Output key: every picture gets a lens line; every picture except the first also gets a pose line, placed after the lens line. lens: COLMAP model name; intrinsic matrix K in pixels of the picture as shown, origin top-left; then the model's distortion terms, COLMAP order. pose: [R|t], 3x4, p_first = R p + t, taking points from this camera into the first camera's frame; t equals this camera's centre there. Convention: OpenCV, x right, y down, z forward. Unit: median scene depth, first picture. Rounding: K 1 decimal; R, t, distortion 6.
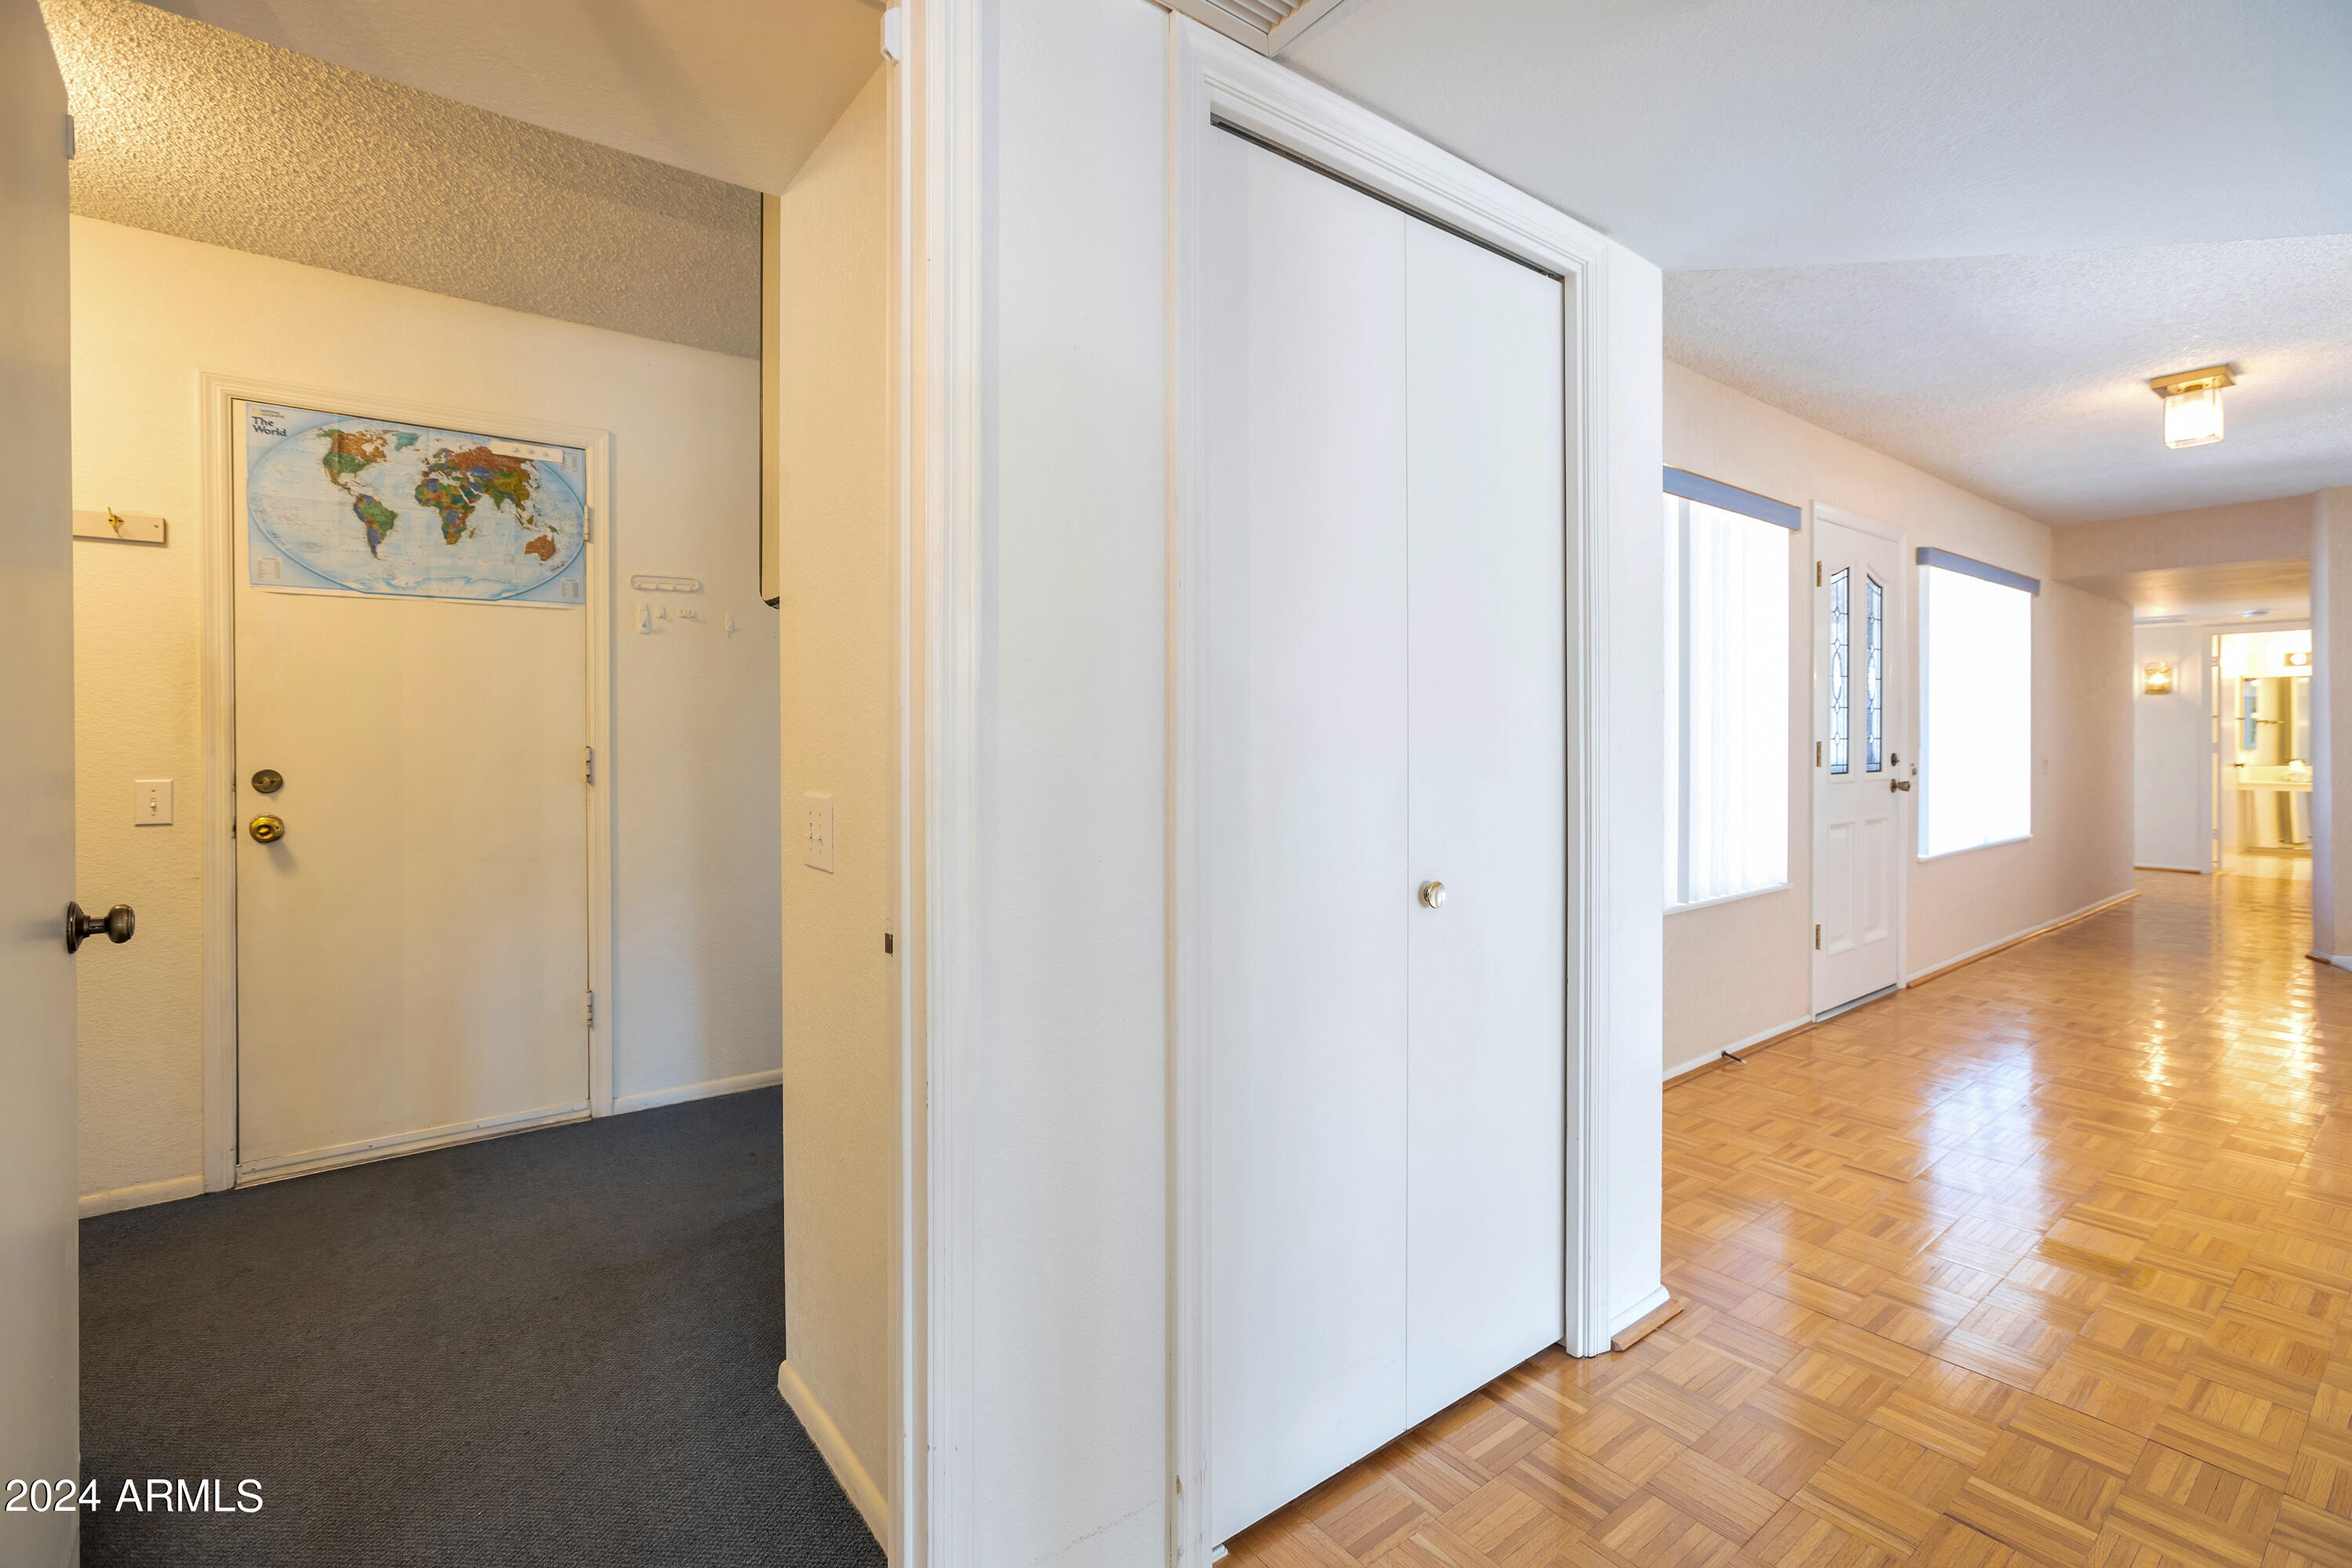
lens RADIAL K [[1051.8, 0, 1178.7], [0, 1051.8, 739.6], [0, 0, 1]] dist [-0.001894, -0.000009]
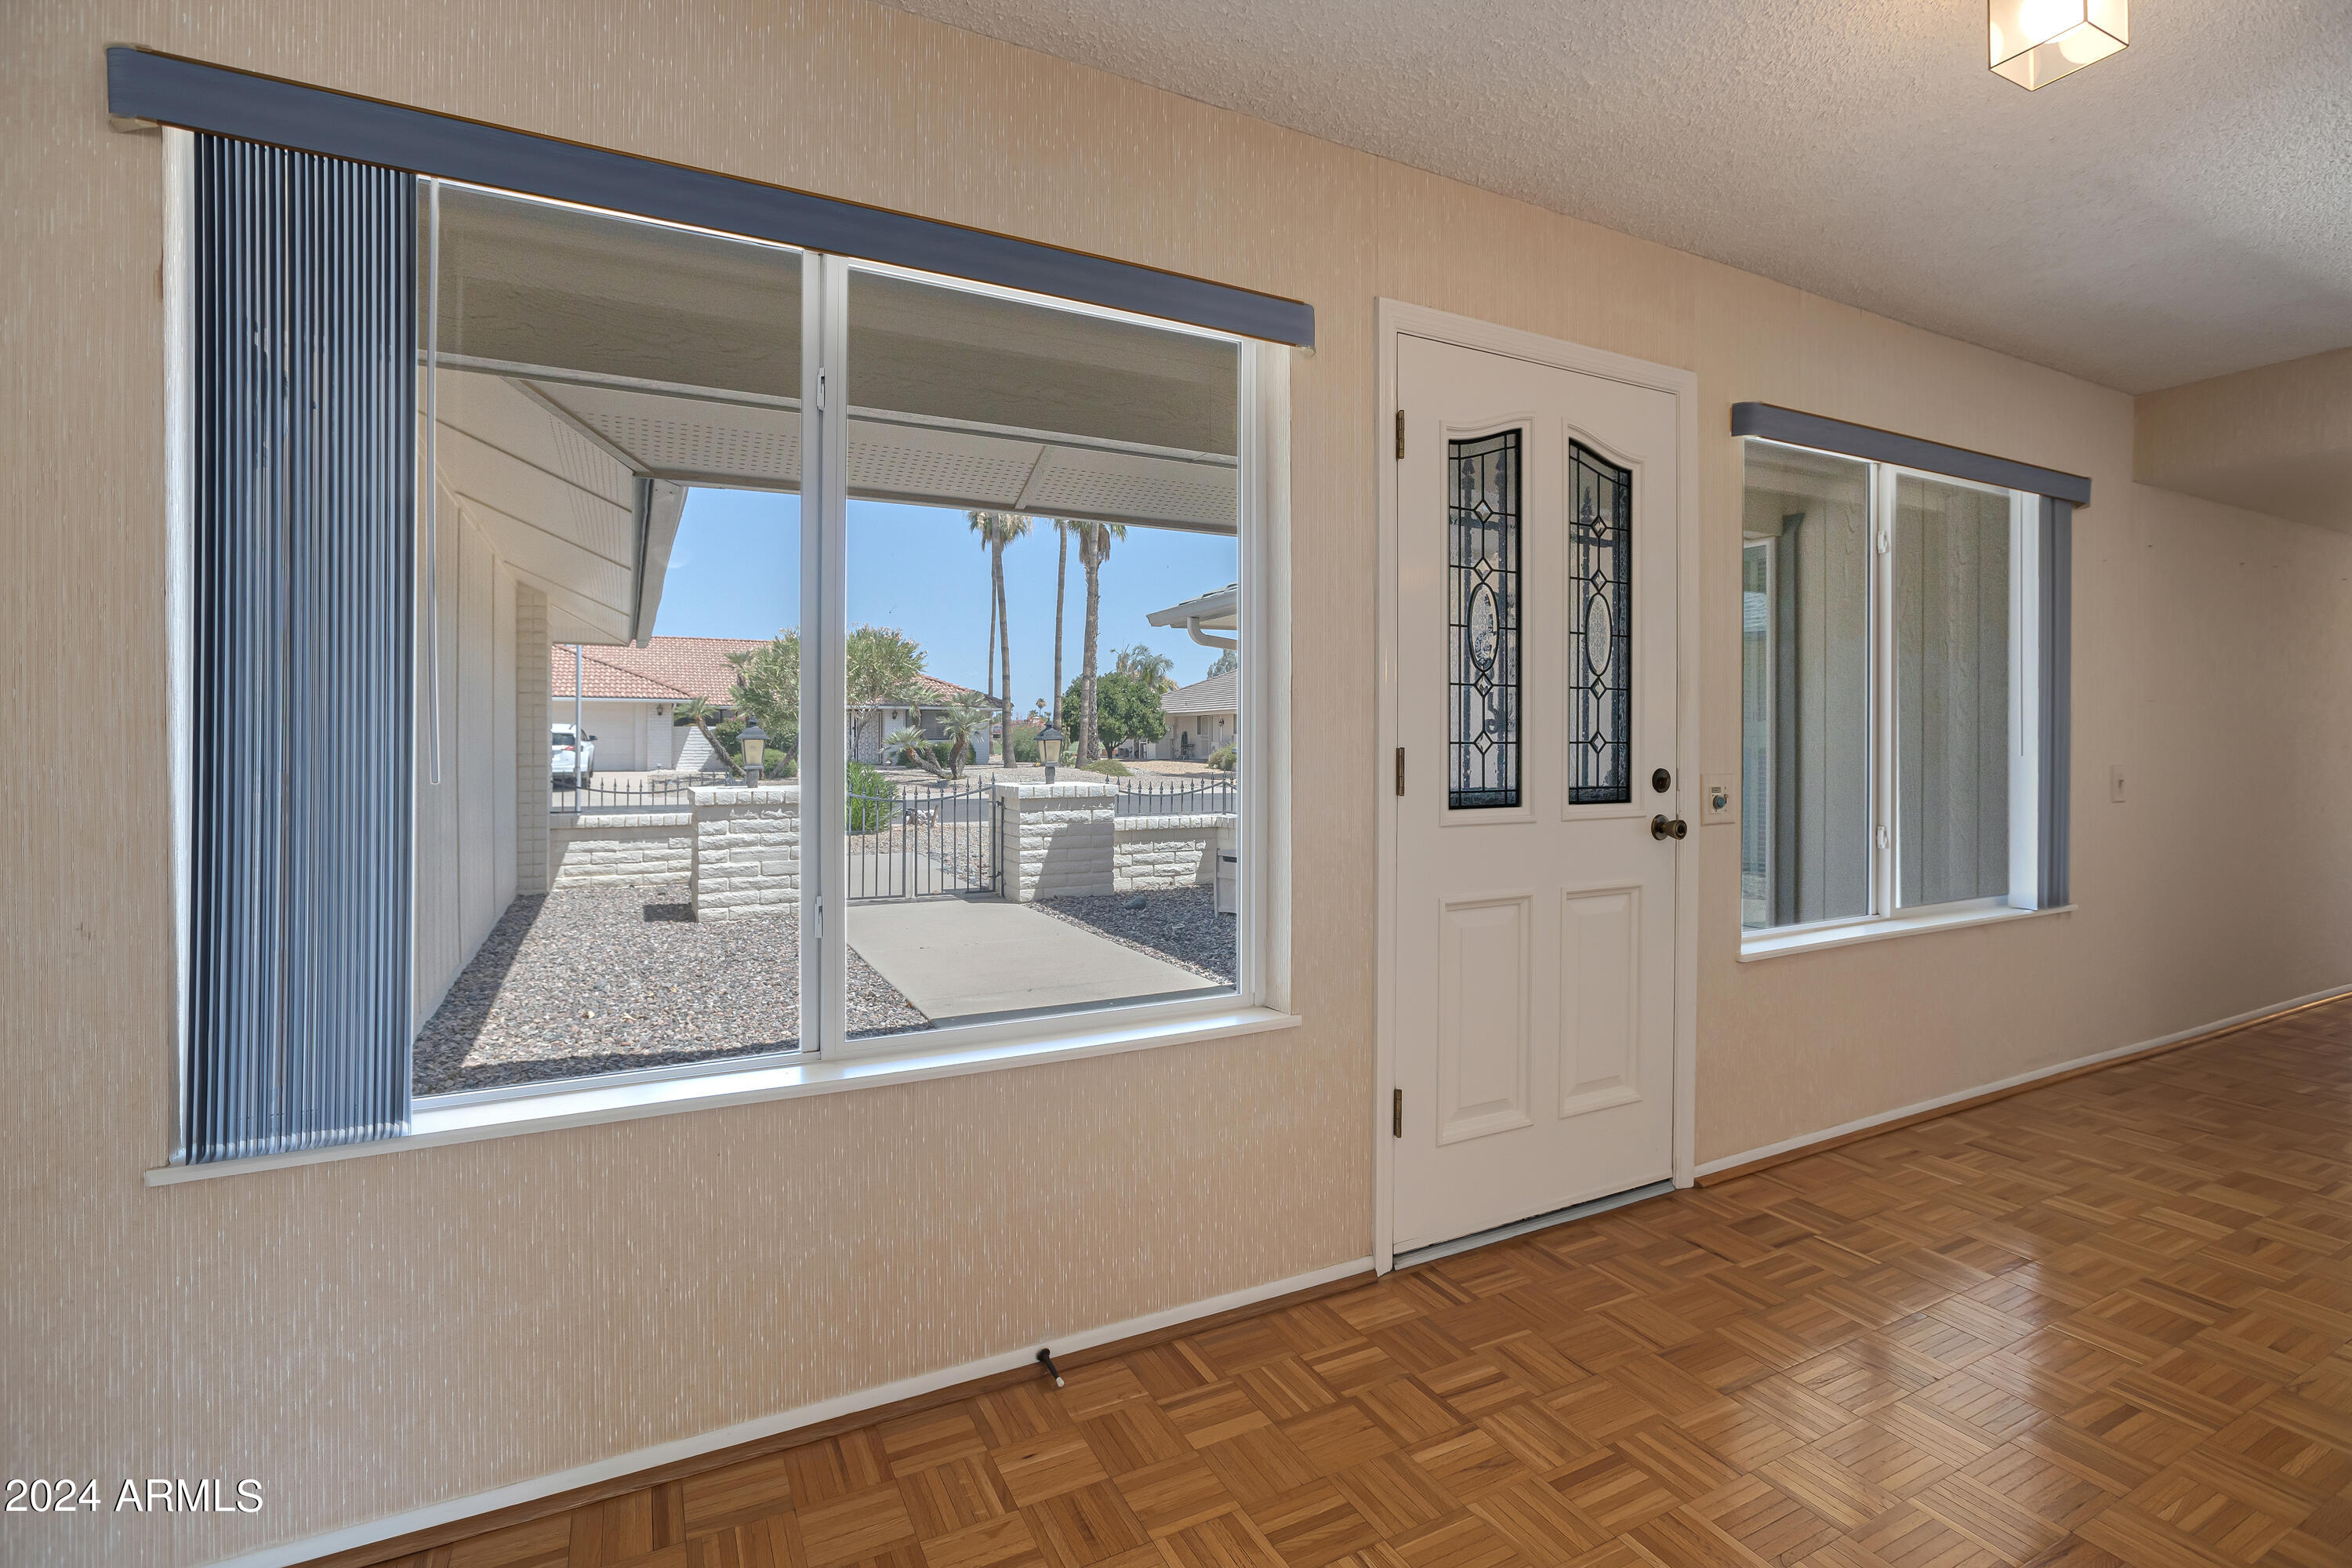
lens RADIAL K [[1051.8, 0, 1178.7], [0, 1051.8, 739.6], [0, 0, 1]] dist [-0.001894, -0.000009]
pose [[0.982828, 0.003466, -0.184491, 0.532184], [-0.003850, 0.999991, -0.001721, -0.000871], [0.184484, 0.002402, 0.982833, 0.403666]]
